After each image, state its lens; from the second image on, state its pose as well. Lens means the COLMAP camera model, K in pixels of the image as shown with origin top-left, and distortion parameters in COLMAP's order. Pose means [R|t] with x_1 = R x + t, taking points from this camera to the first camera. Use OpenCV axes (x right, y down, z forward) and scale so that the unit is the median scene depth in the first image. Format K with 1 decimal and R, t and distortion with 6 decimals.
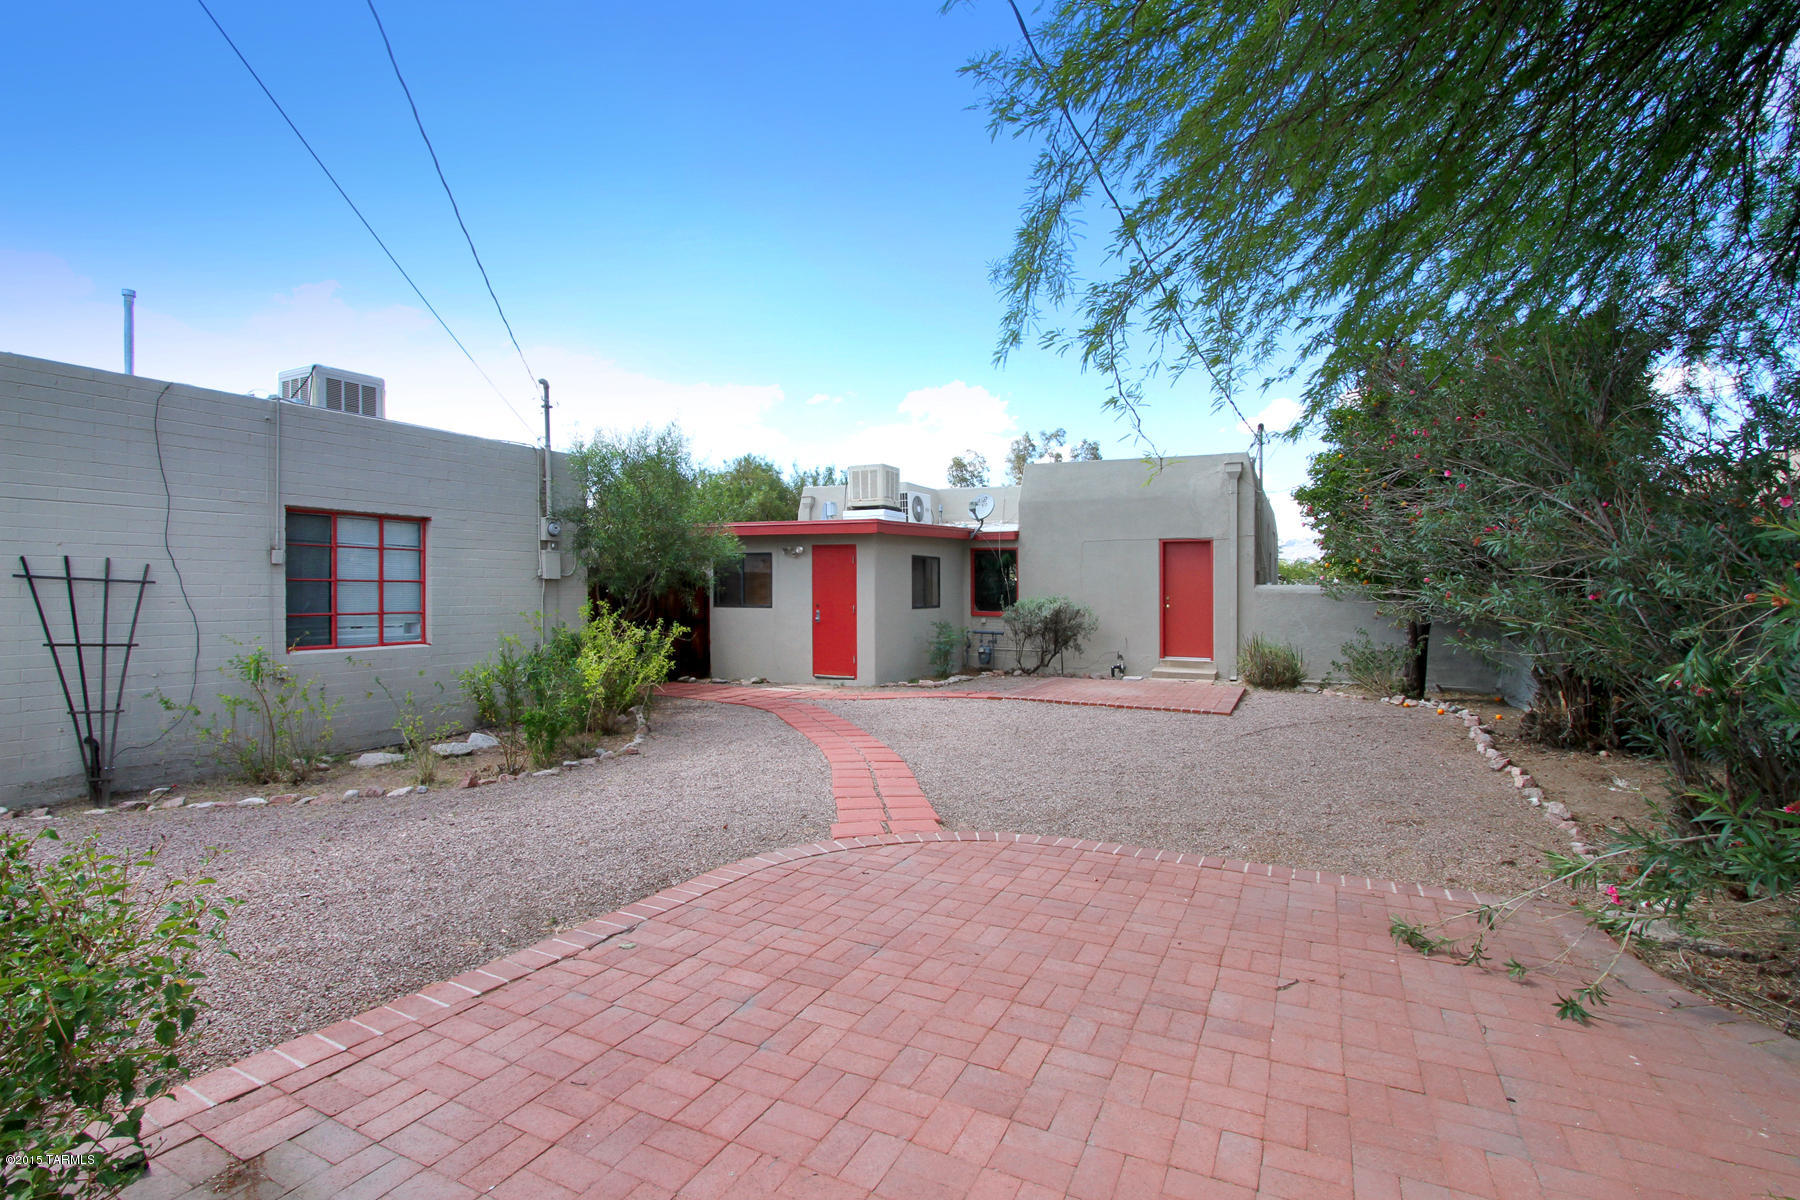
lens RADIAL K [[874.8, 0, 854.4], [0, 874.8, 562.2], [0, 0, 1]] dist [0.001291, 0.000075]
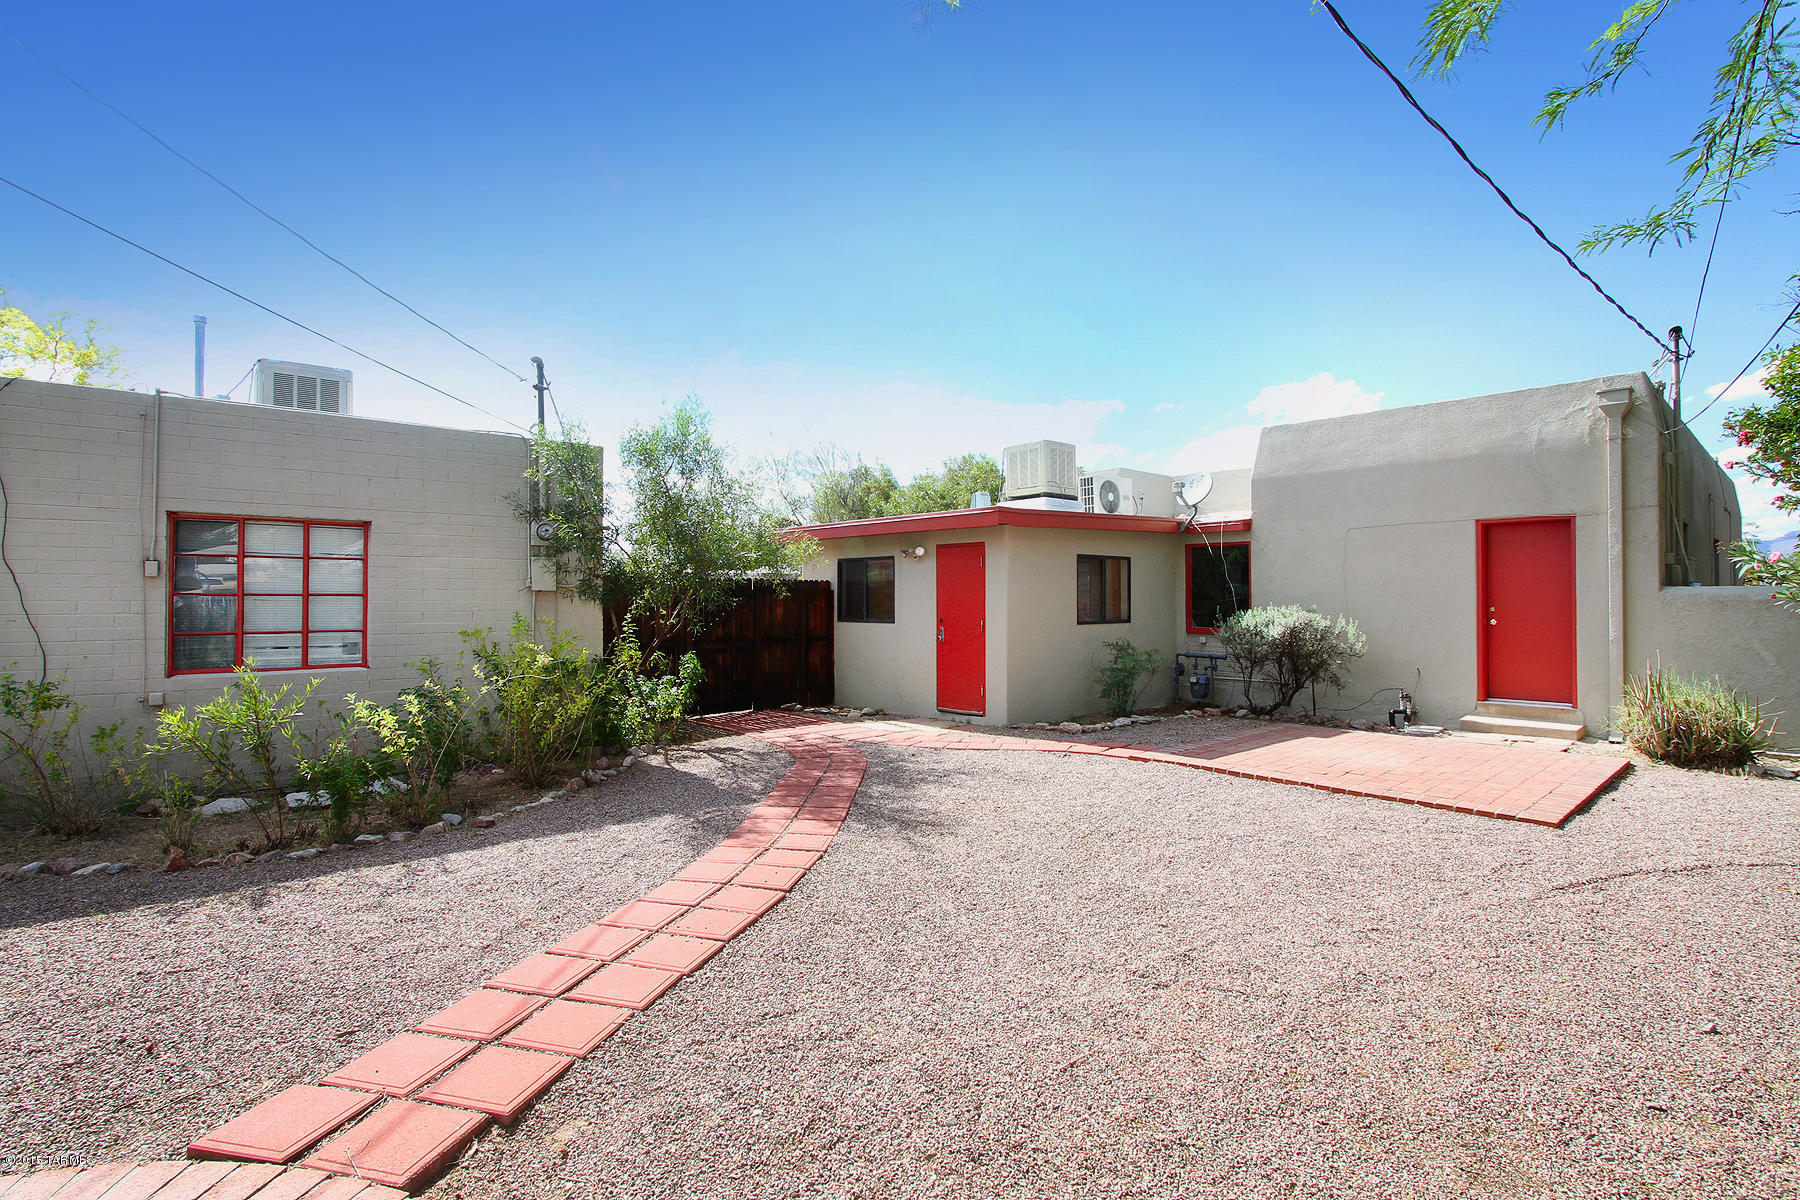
lens RADIAL K [[789.6, 0, 891.6], [0, 789.6, 583.2], [0, 0, 1]] dist [-0.003966, -0.000648]
pose [[0.921283, -0.015679, -0.388577, 0.192551], [0.019103, 0.999805, 0.004949, 0.010879], [0.388424, -0.011983, 0.921403, 0.313735]]
